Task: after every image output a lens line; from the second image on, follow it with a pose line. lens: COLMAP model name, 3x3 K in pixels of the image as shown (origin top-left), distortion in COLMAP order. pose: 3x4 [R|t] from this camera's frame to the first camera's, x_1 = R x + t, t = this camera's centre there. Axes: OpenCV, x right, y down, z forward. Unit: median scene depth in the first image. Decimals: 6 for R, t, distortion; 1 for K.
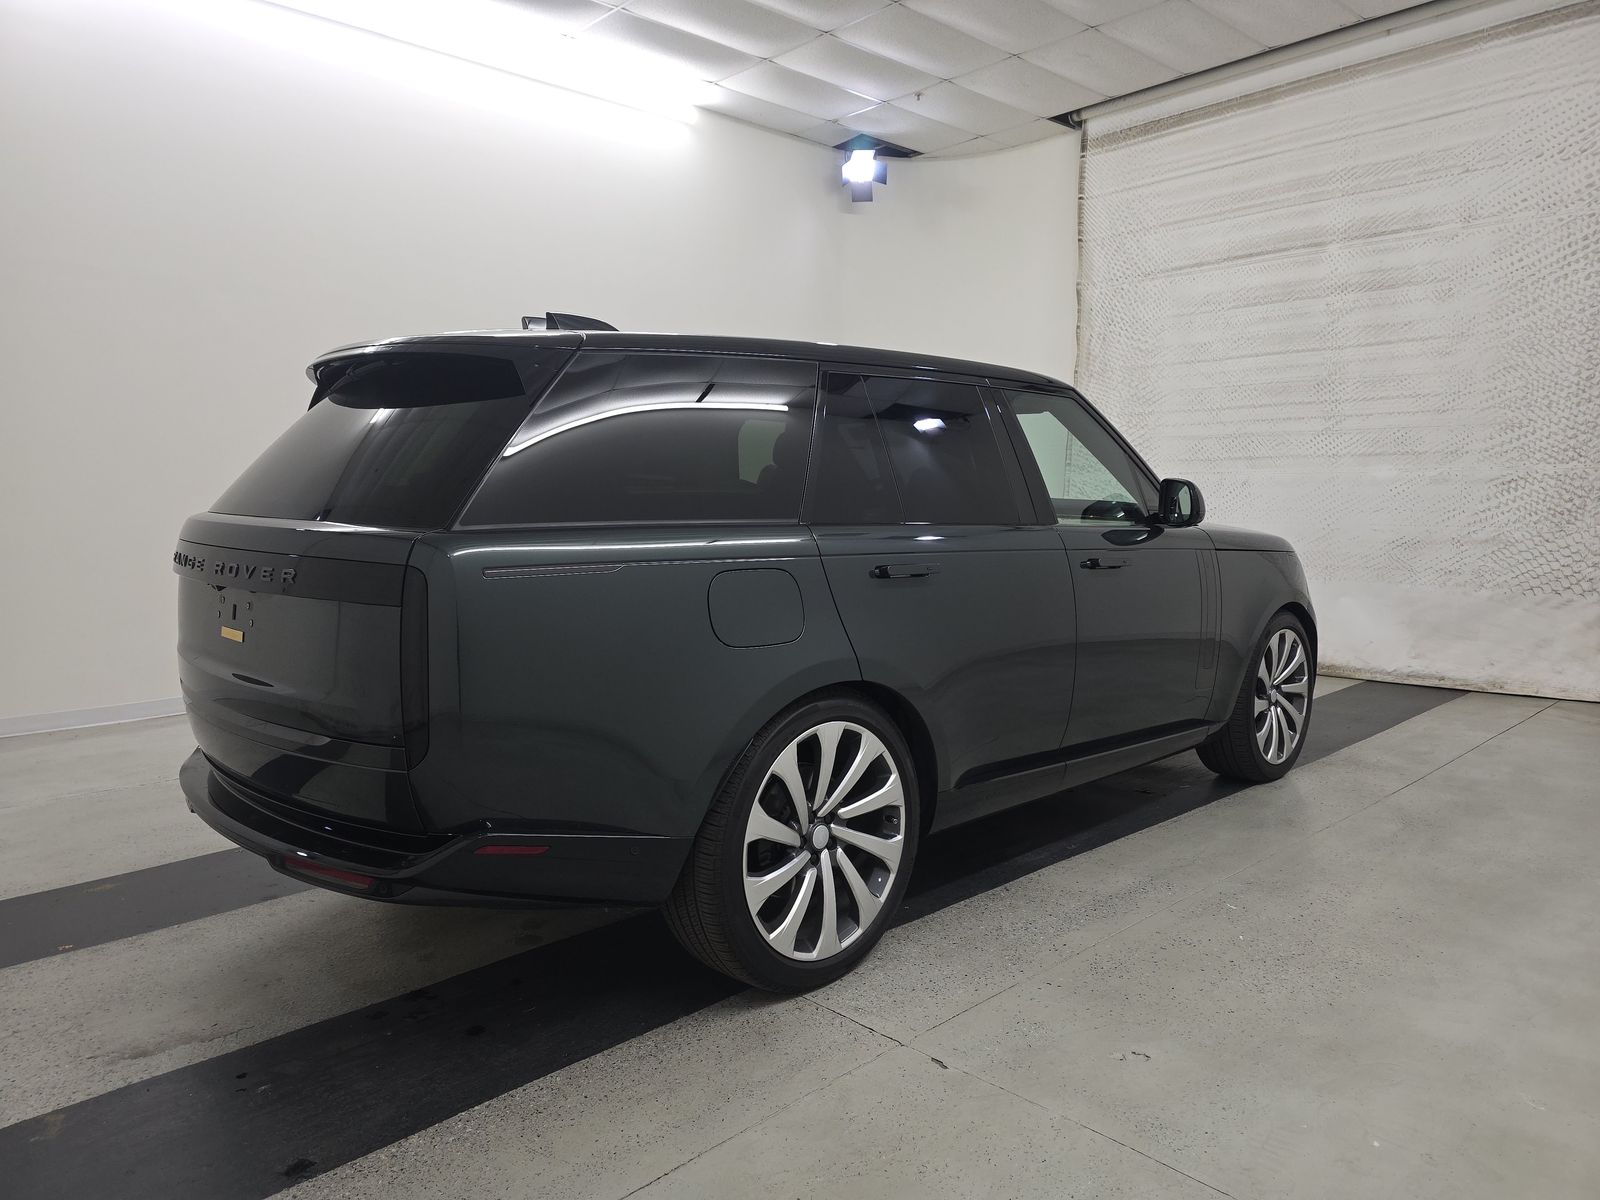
lens RADIAL K [[1054.7, 0, 800.0], [0, 1054.7, 600.0], [0, 0, 1]] dist [0.054819, -0.034034]
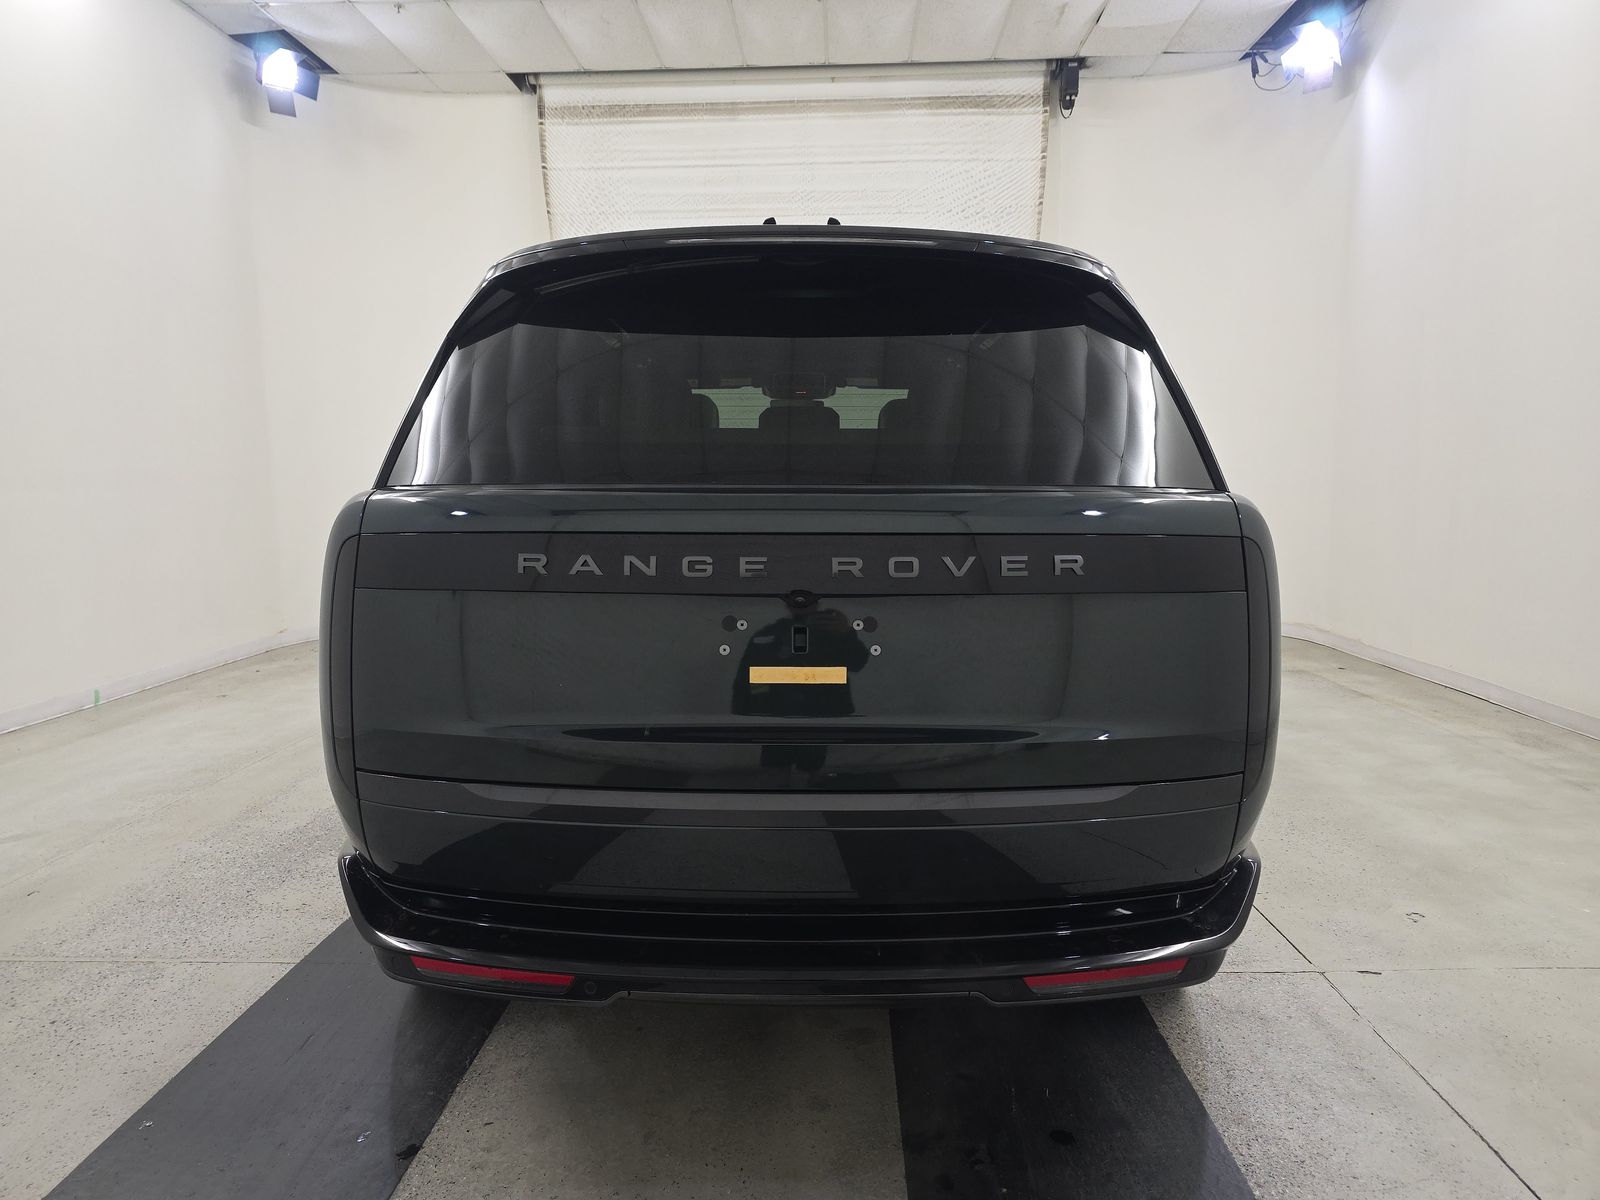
lens RADIAL K [[1067.0, 0, 793.8], [0, 1067.0, 632.0], [0, 0, 1]] dist [0.002869, -0.002675]
pose [[0.716745, -0.089932, 0.691512, -0.311583], [0.079835, 0.995711, 0.046746, 0.006720], [-0.692750, 0.021702, 0.720851, 0.201547]]
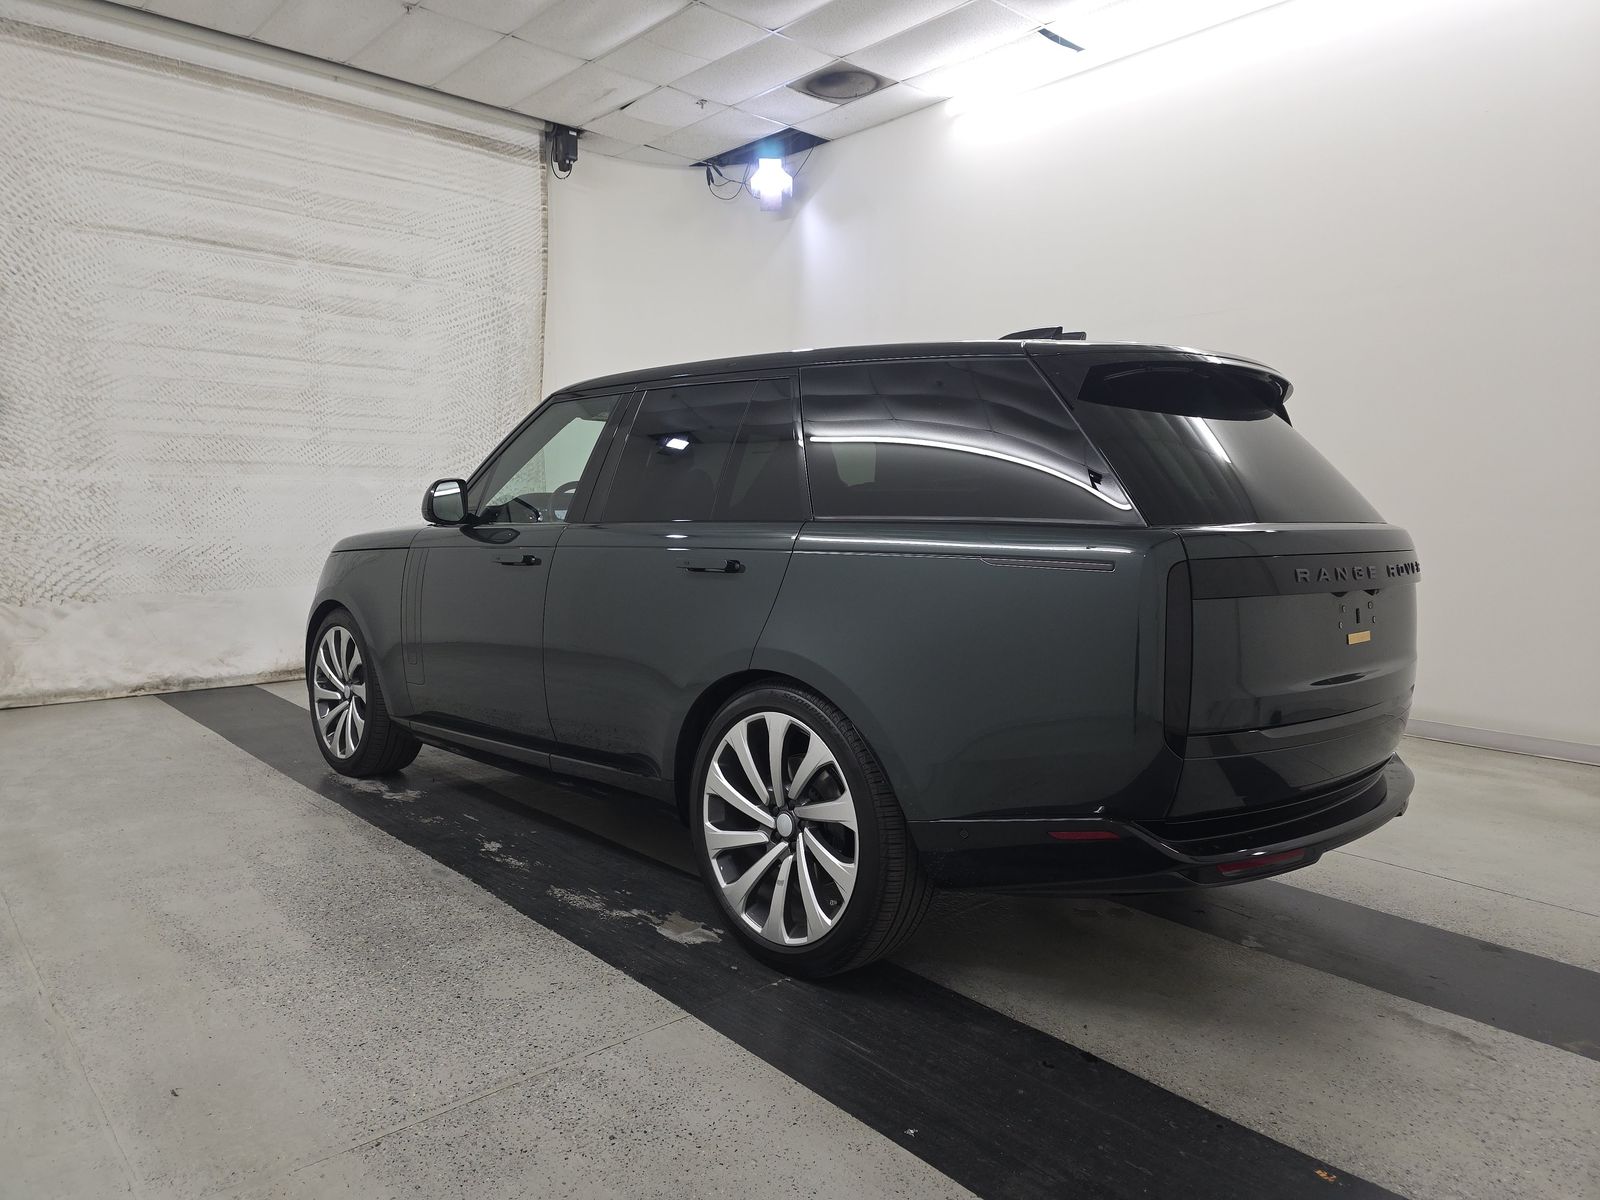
lens RADIAL K [[1054.7, 0, 800.0], [0, 1054.7, 600.0], [0, 0, 1]] dist [0.054819, -0.034034]
pose [[0.035284, -0.084726, 0.995779, -0.529600], [0.103226, 0.991379, 0.080694, -0.040745], [-0.994032, 0.099943, 0.043726, 0.506149]]
